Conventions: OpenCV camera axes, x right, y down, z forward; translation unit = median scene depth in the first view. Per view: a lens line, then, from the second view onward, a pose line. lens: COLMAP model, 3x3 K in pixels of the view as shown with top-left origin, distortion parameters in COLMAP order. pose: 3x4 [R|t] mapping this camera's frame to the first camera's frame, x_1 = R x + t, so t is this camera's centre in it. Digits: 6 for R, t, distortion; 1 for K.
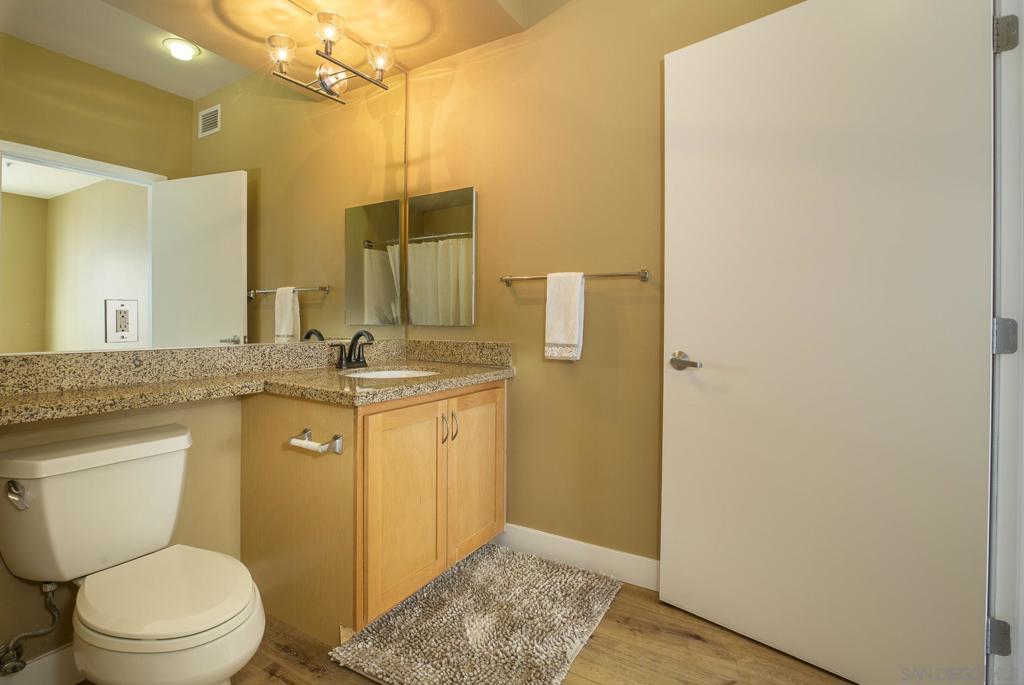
lens RADIAL K [[473.7, 0, 513.0], [0, 473.7, 327.2], [0, 0, 1]] dist [-0.035489, 0.000196]
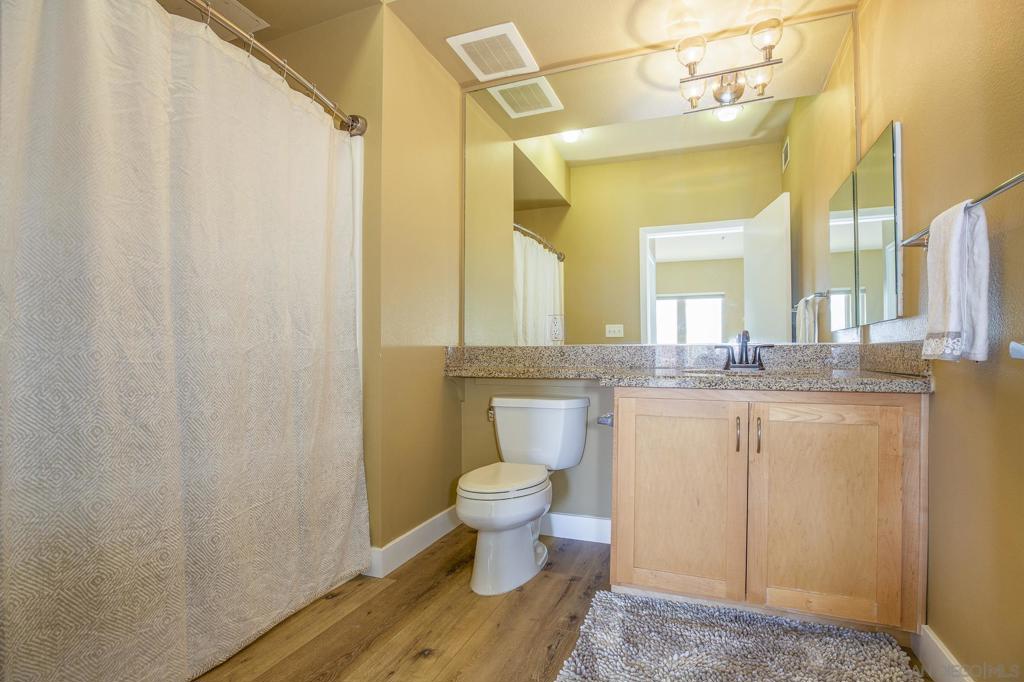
lens RADIAL K [[471.3, 0, 514.8], [0, 471.3, 343.7], [0, 0, 1]] dist [-0.031000, 0.000211]
pose [[0.175431, -0.028978, -0.984065, 0.578595], [0.000905, 0.999571, -0.029273, 0.067482], [0.984491, 0.004245, 0.175382, 0.413666]]
